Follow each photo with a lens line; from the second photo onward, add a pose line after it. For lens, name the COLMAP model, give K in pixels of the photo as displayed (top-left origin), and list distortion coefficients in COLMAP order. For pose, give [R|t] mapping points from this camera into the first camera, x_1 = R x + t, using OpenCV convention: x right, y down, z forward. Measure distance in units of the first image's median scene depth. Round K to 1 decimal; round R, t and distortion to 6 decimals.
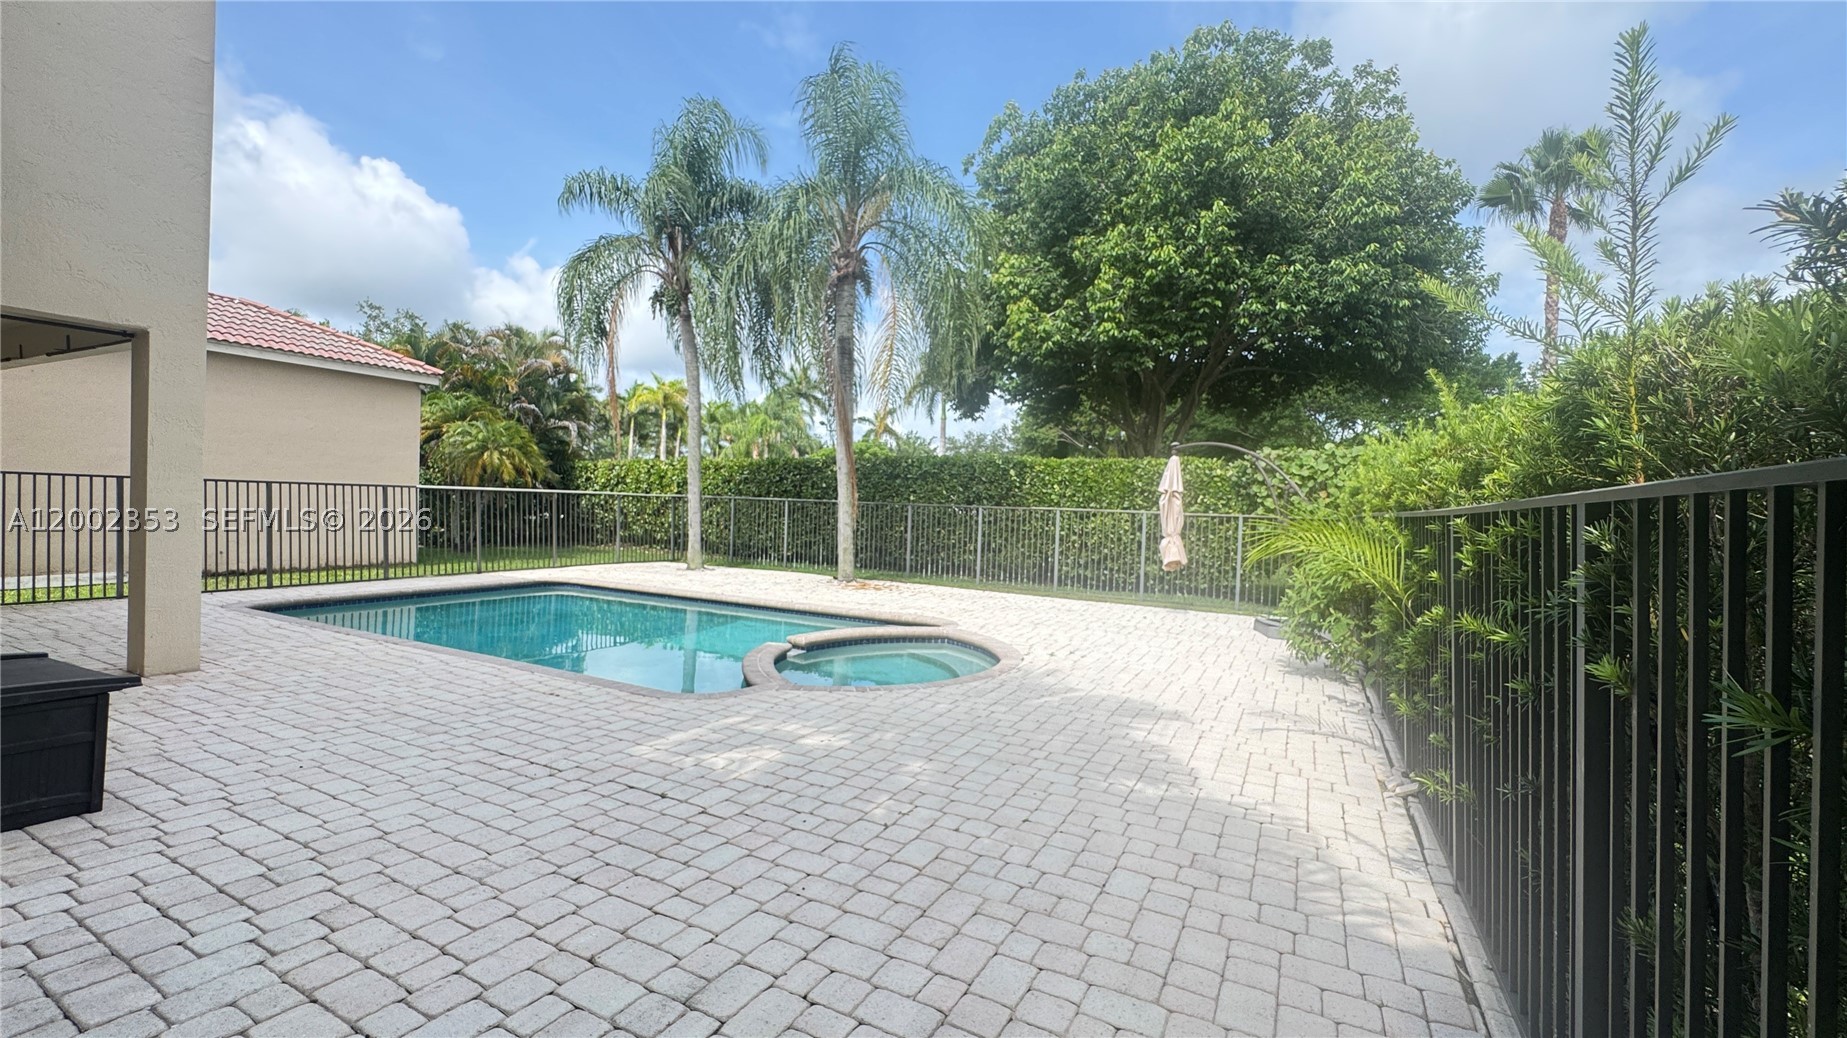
lens RADIAL K [[740.3, 0, 923.5], [0, 740.3, 519.0], [0, 0, 1]] dist [-0.005144, 0.000678]
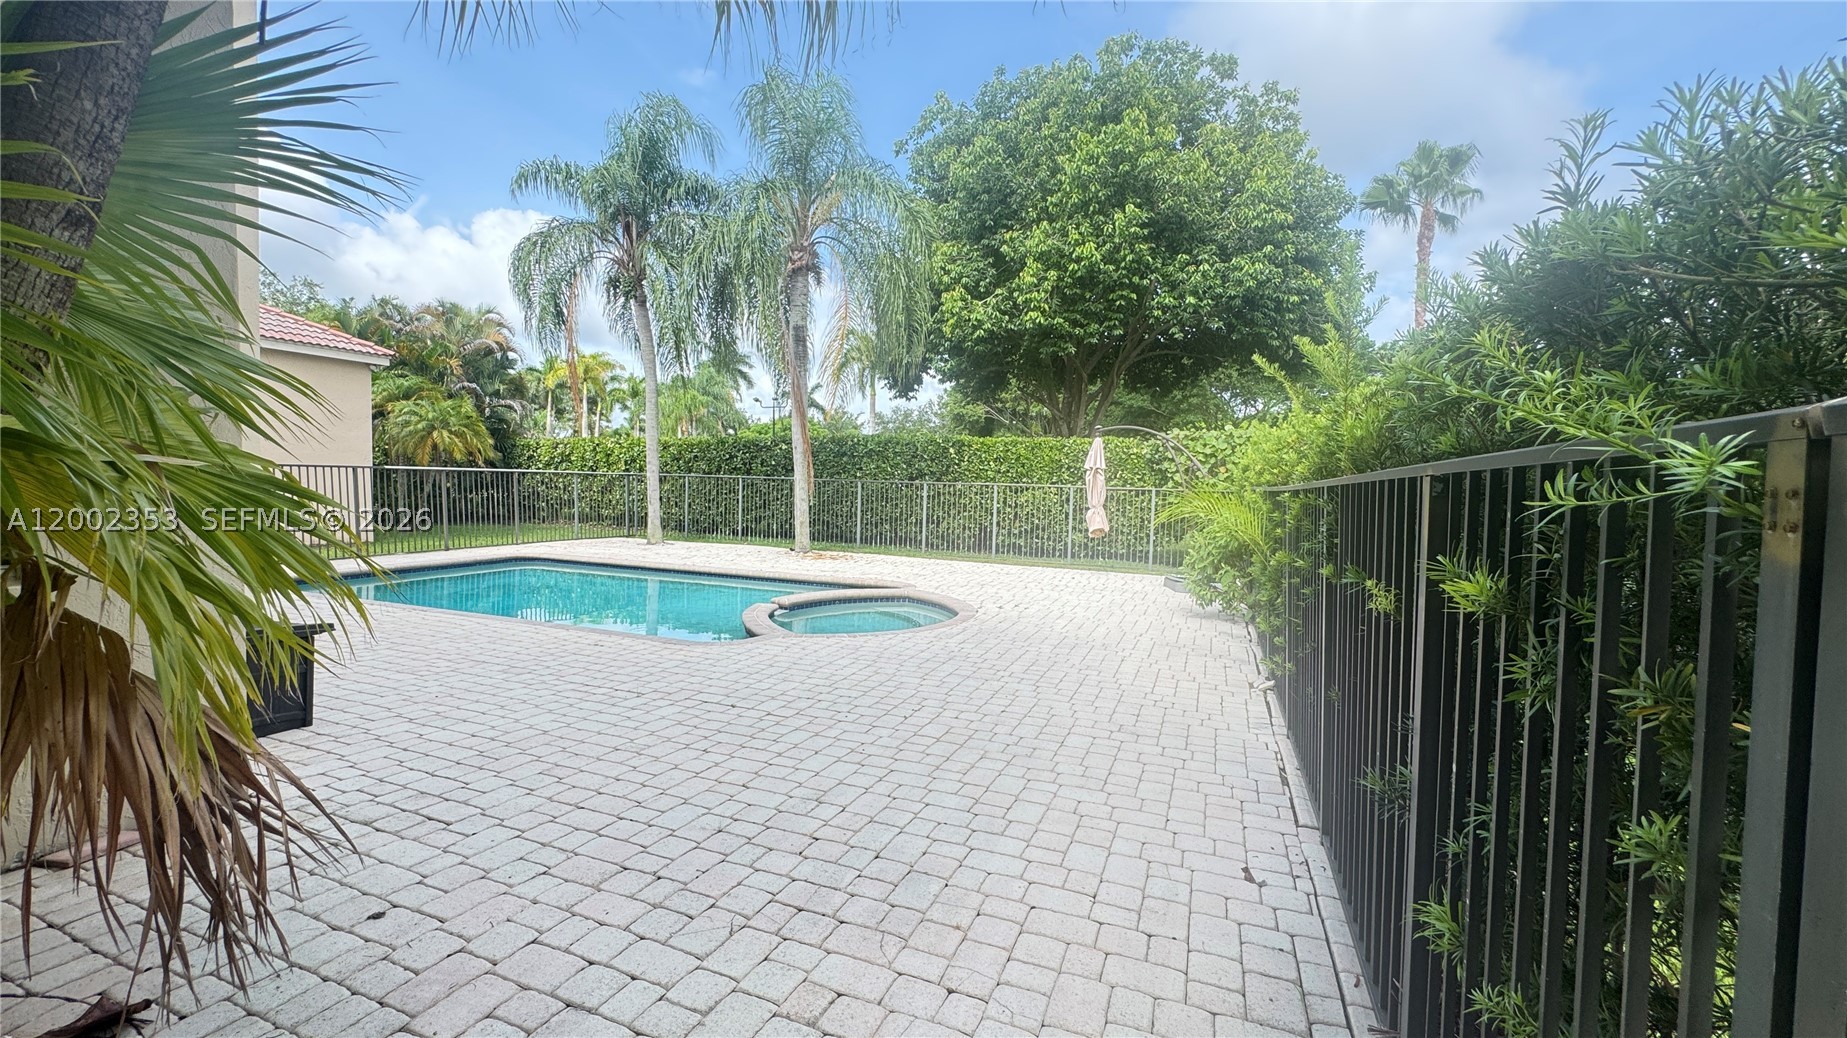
lens RADIAL K [[740.3, 0, 923.5], [0, 740.3, 519.0], [0, 0, 1]] dist [-0.005144, 0.000678]
pose [[0.994679, -0.012194, 0.102294, -0.039207], [0.008601, 0.999333, 0.035491, -0.001583], [-0.102659, -0.034422, 0.994121, -0.094181]]
